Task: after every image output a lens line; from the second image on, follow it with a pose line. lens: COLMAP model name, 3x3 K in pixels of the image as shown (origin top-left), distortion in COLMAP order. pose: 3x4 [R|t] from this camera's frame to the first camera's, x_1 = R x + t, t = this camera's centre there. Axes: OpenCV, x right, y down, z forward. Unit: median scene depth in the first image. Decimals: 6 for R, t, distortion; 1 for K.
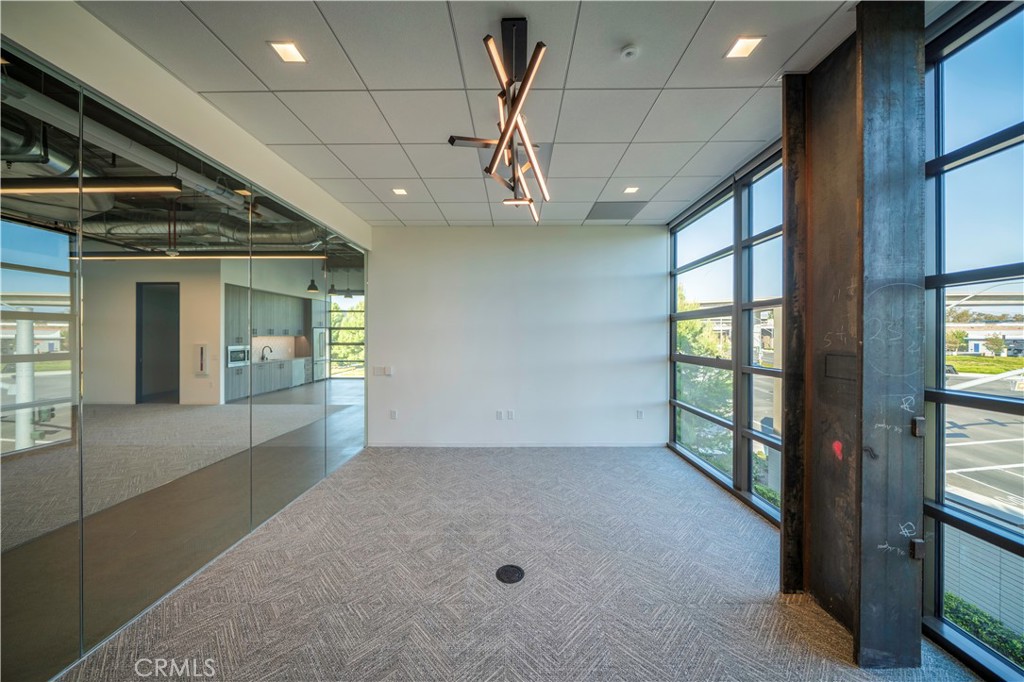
lens RADIAL K [[357.6, 0, 512.2], [0, 357.6, 336.0], [0, 0, 1]] dist [-0.011412, -0.000061]
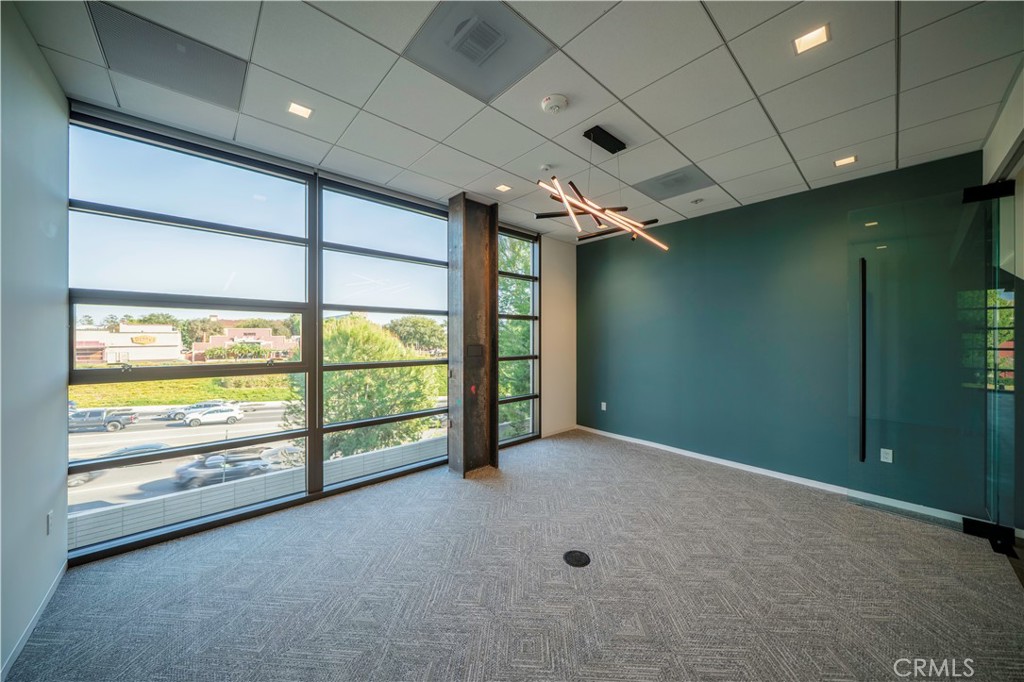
lens RADIAL K [[351.2, 0, 510.7], [0, 351.2, 336.7], [0, 0, 1]] dist [-0.000101, 0.000040]
pose [[-0.683954, -0.005513, 0.729504, -0.479462], [-0.006967, 0.999975, 0.001025, -0.002183], [-0.729491, -0.004381, -0.683976, 1.402518]]
